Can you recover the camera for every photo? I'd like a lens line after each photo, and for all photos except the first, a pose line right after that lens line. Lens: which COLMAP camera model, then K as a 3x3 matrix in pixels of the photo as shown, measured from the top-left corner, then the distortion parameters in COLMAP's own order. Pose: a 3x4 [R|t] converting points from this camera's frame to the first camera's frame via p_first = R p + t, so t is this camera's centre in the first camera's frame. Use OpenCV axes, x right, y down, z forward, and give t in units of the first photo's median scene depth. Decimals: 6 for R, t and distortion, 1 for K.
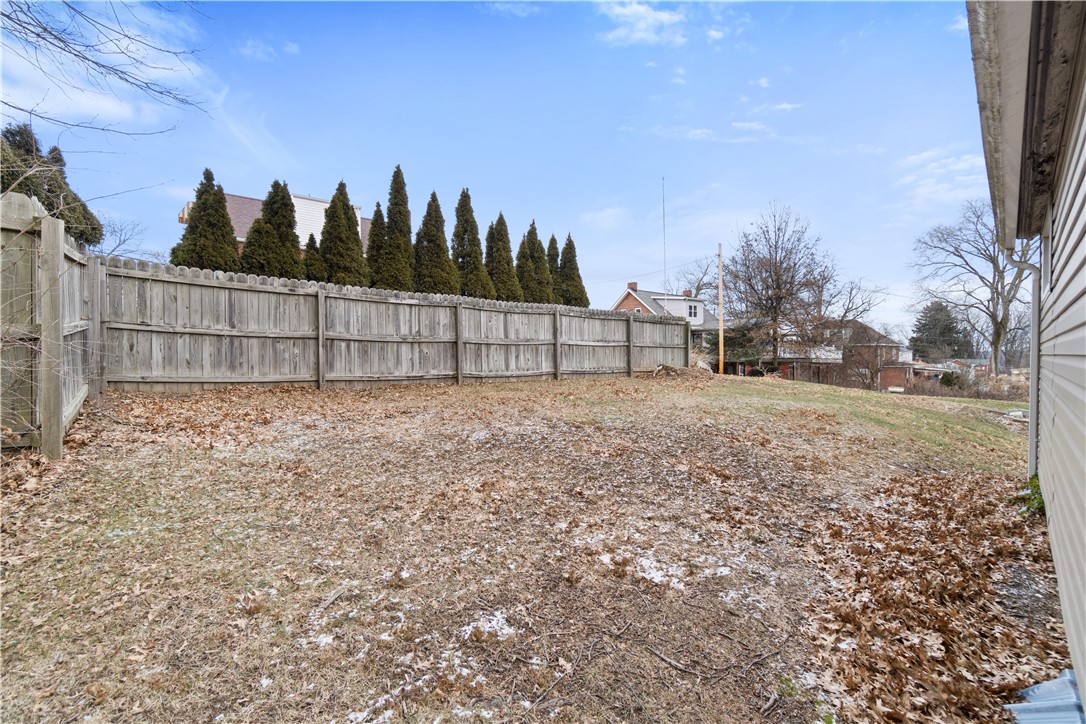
lens RADIAL K [[469.0, 0, 537.2], [0, 469.0, 360.0], [0, 0, 1]] dist [-0.004065, -0.000123]
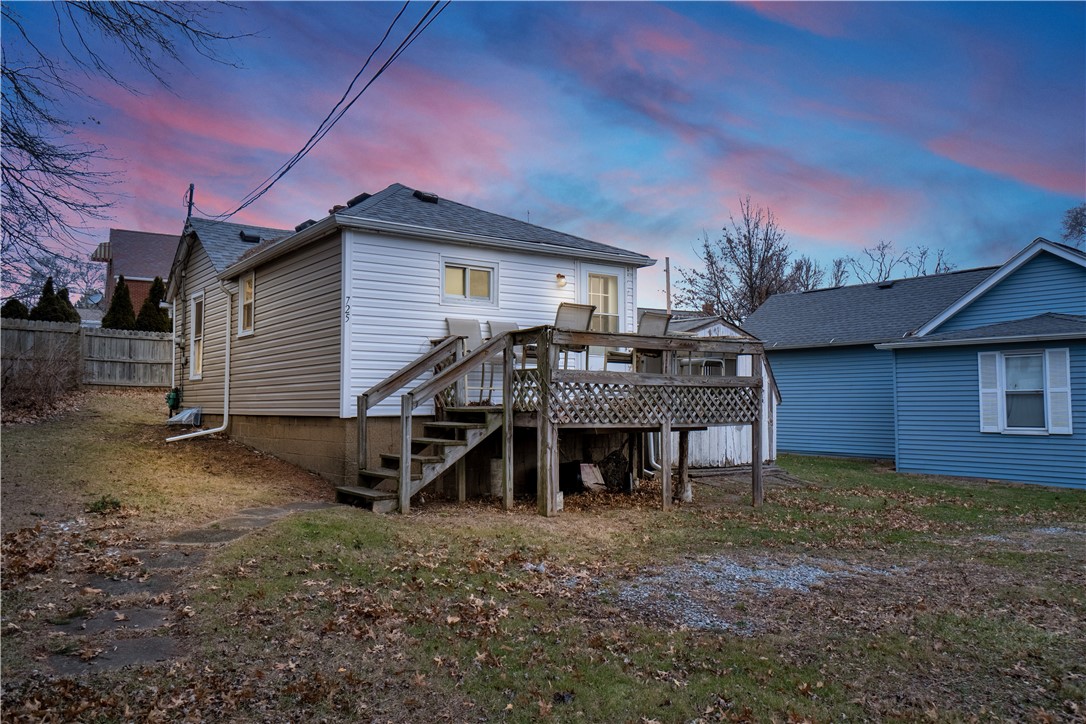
lens RADIAL K [[832.6, 0, 548.8], [0, 832.6, 356.5], [0, 0, 1]] dist [0.033496, 0.014488]
pose [[0.989986, -0.001118, -0.141162, 1.597782], [-0.007048, 0.998330, -0.057333, 0.114311], [0.140991, 0.057754, 0.988325, -2.257406]]
